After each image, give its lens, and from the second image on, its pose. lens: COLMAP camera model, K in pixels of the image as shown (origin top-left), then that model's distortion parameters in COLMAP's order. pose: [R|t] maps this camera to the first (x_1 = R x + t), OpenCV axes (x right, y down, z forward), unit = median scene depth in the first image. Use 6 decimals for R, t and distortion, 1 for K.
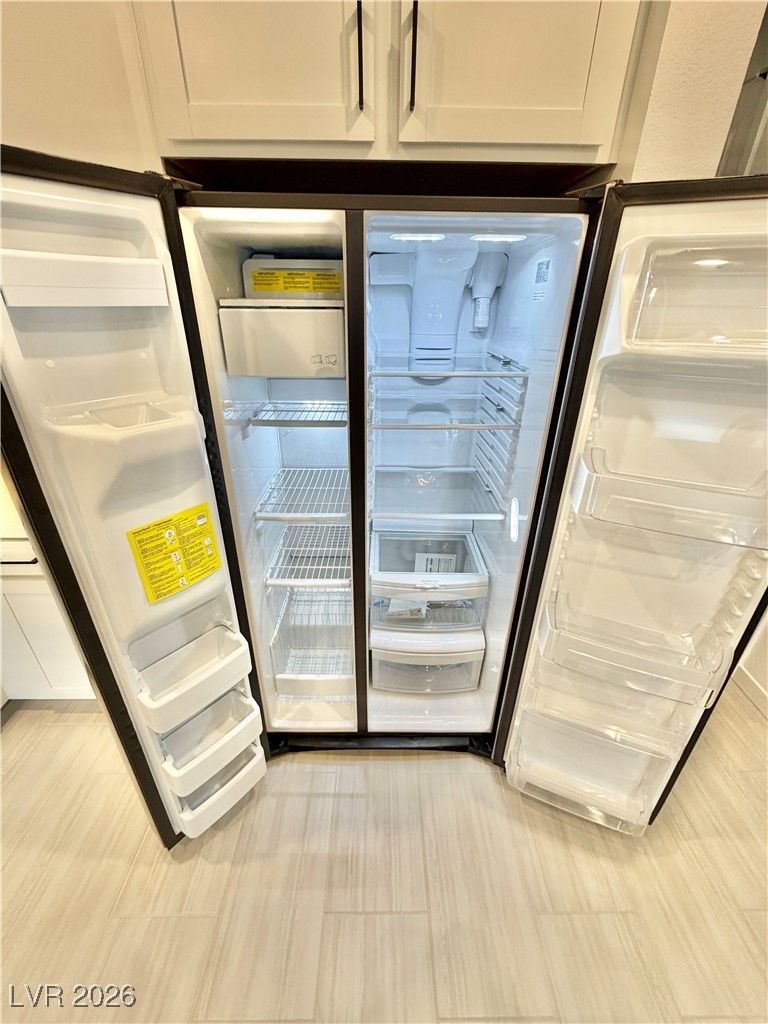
lens RADIAL K [[408.6, 0, 383.9], [0, 408.6, 510.8], [0, 0, 1]] dist [0.002558, -0.000447]
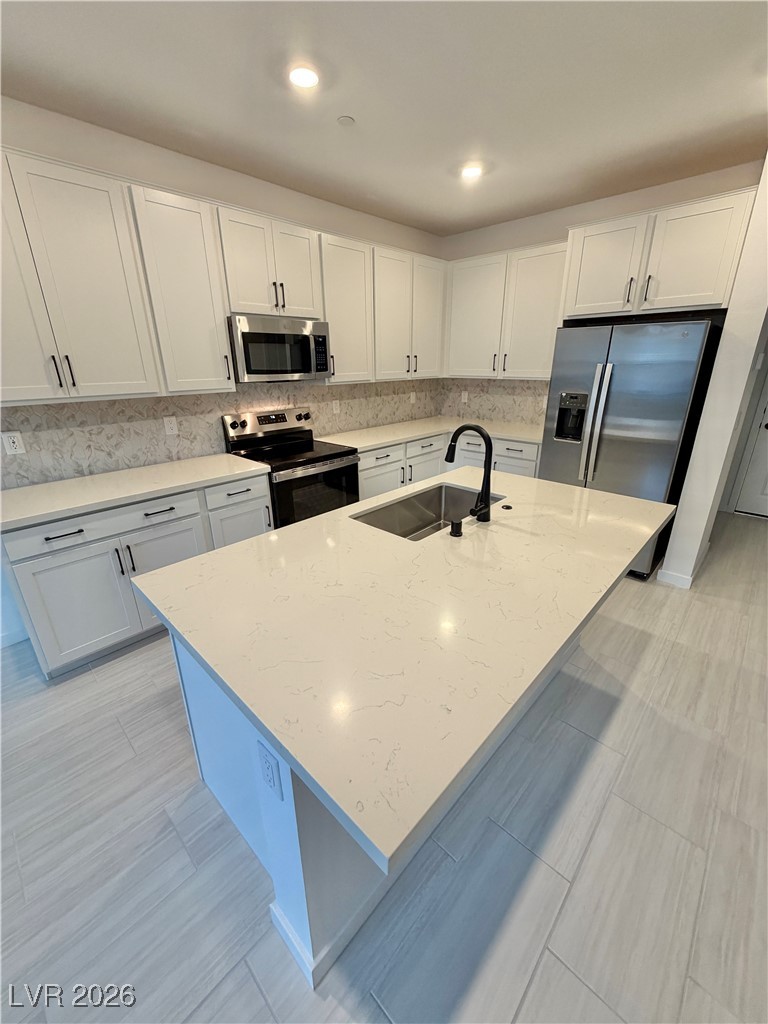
lens RADIAL K [[408.6, 0, 384.2], [0, 408.6, 509.7], [0, 0, 1]] dist [0.002558, -0.000447]
pose [[0.720238, 0.233219, -0.653350, 1.040818], [-0.305028, 0.952336, 0.003689, 1.159002], [0.623069, 0.196633, 0.757047, -2.321241]]
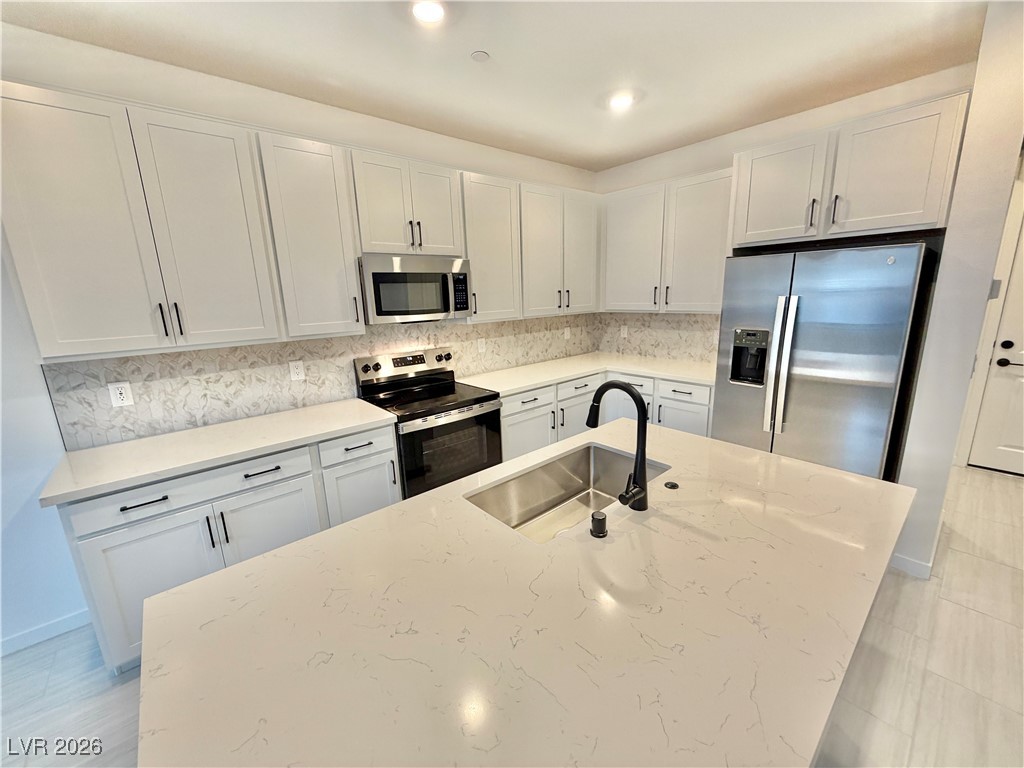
lens RADIAL K [[408.6, 0, 508.9], [0, 408.6, 384.4], [0, 0, 1]] dist [0.002558, -0.000447]
pose [[0.648320, 0.146103, -0.747218, 0.836754], [-0.314270, 0.945260, -0.087848, 0.926782], [0.693481, 0.291782, 0.658747, -1.934673]]
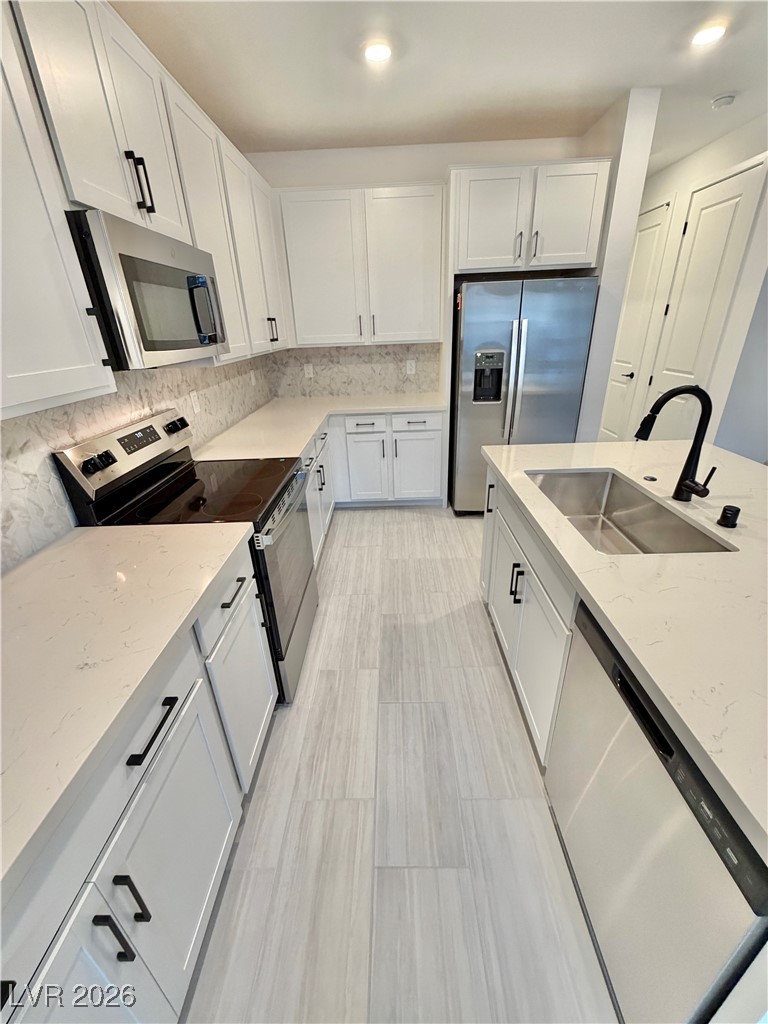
lens RADIAL K [[408.6, 0, 384.0], [0, 408.6, 510.0], [0, 0, 1]] dist [0.002558, -0.000447]
pose [[0.999188, -0.026901, -0.029985, -1.077157], [0.025635, 0.998796, -0.041835, 1.152624], [0.031074, 0.041032, 0.998675, -2.219787]]
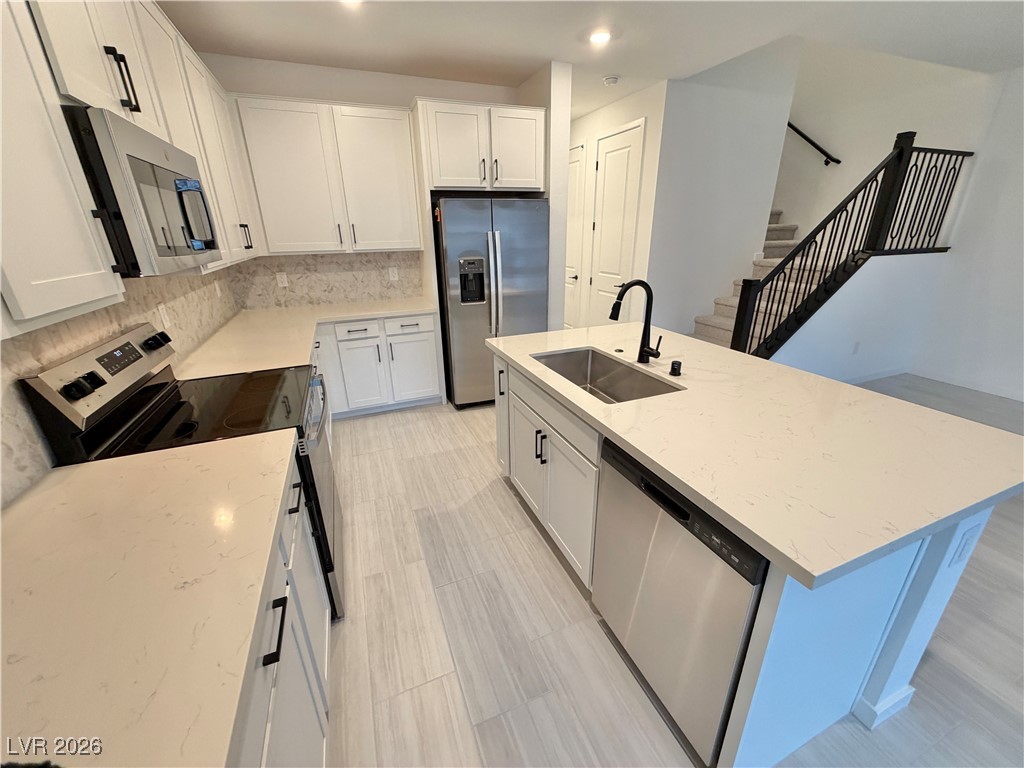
lens RADIAL K [[408.6, 0, 509.4], [0, 408.6, 385.1], [0, 0, 1]] dist [0.002558, -0.000447]
pose [[0.928869, -0.148022, 0.339546, -1.397155], [0.183739, 0.980080, -0.075385, 1.231093], [-0.321624, 0.132411, 0.937564, -2.390333]]
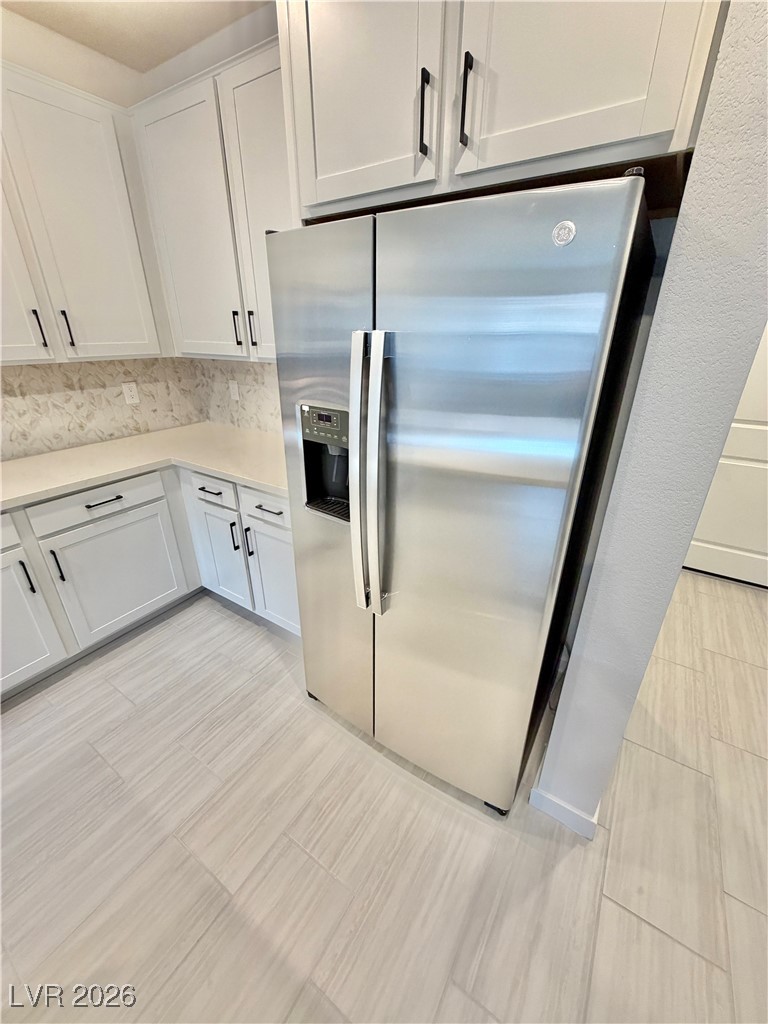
lens RADIAL K [[408.6, 0, 383.4], [0, 408.6, 509.9], [0, 0, 1]] dist [0.002558, -0.000447]
pose [[0.831132, 0.227276, -0.507509, 0.652039], [-0.254400, 0.966960, 0.016408, 0.010806], [0.494470, 0.115474, 0.861490, 0.049165]]
